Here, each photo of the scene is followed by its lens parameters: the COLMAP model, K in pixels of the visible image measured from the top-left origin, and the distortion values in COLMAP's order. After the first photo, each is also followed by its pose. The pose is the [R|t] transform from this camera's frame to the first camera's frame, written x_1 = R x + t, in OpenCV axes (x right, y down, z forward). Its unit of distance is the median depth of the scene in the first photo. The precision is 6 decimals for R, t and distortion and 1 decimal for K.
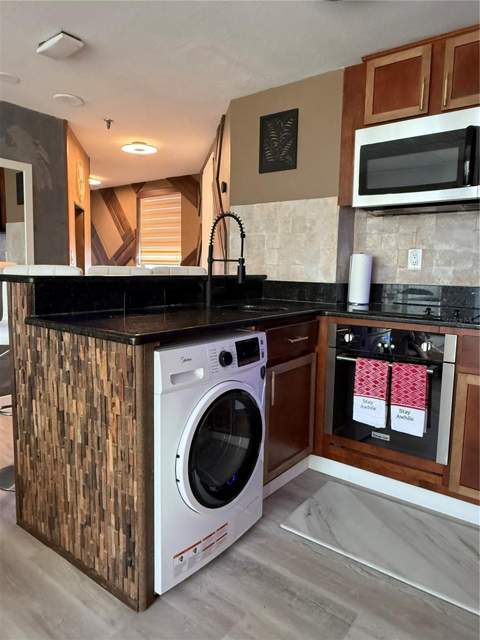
lens RADIAL K [[431.7, 0, 240.0], [0, 431.7, 320.0], [0, 0, 1]] dist [-0.006390, -0.001591]
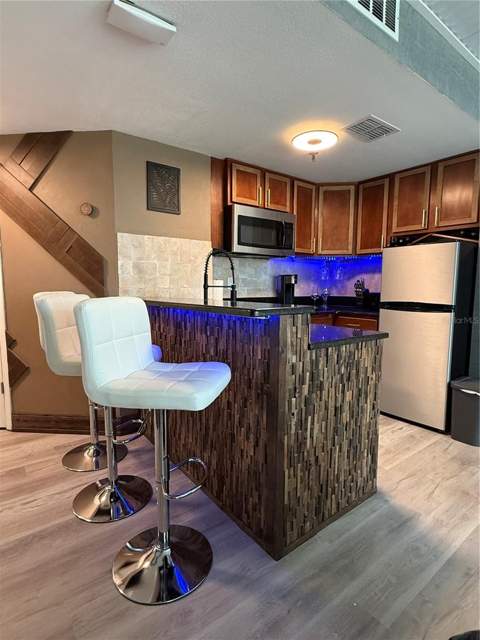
lens RADIAL K [[344.1, 0, 240.0], [0, 344.1, 320.0], [0, 0, 1]] dist [-0.000020, 0.000066]
pose [[0.266346, -0.112552, 0.957284, -0.908249], [0.115904, 0.989692, 0.084114, -0.107118], [-0.956884, 0.088550, 0.276646, 0.599848]]
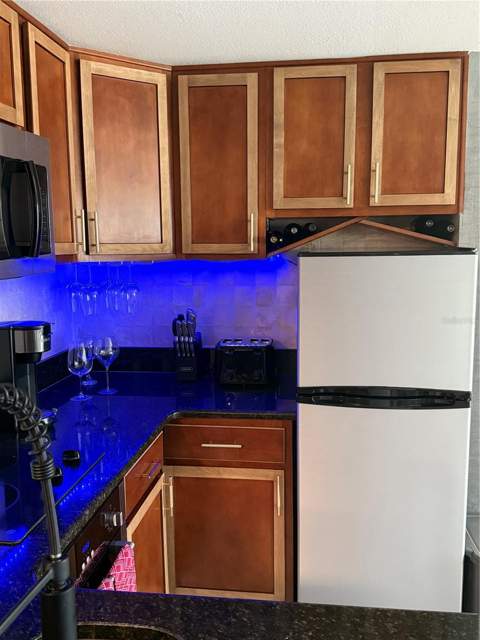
lens RADIAL K [[581.3, 0, 240.0], [0, 581.3, 320.0], [0, 0, 1]] dist [0.042125, -0.017606]
pose [[-0.506261, -0.129069, 0.852667, -0.254396], [0.108168, 0.971424, 0.211269, -0.289124], [-0.855569, 0.199189, -0.477833, 0.908541]]
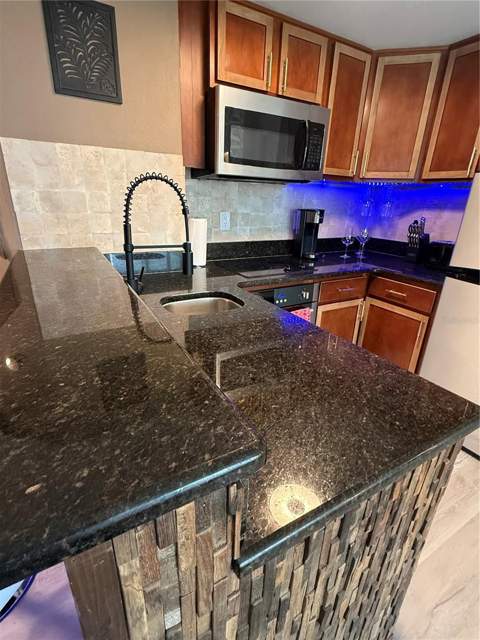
lens RADIAL K [[312.0, 0, 240.0], [0, 312.0, 320.0], [0, 0, 1]] dist [0.000088, -0.000691]
pose [[0.395319, -0.336958, 0.854507, -0.414917], [0.084401, 0.939674, 0.331496, -0.165533], [-0.914658, -0.058925, 0.399910, 0.596496]]
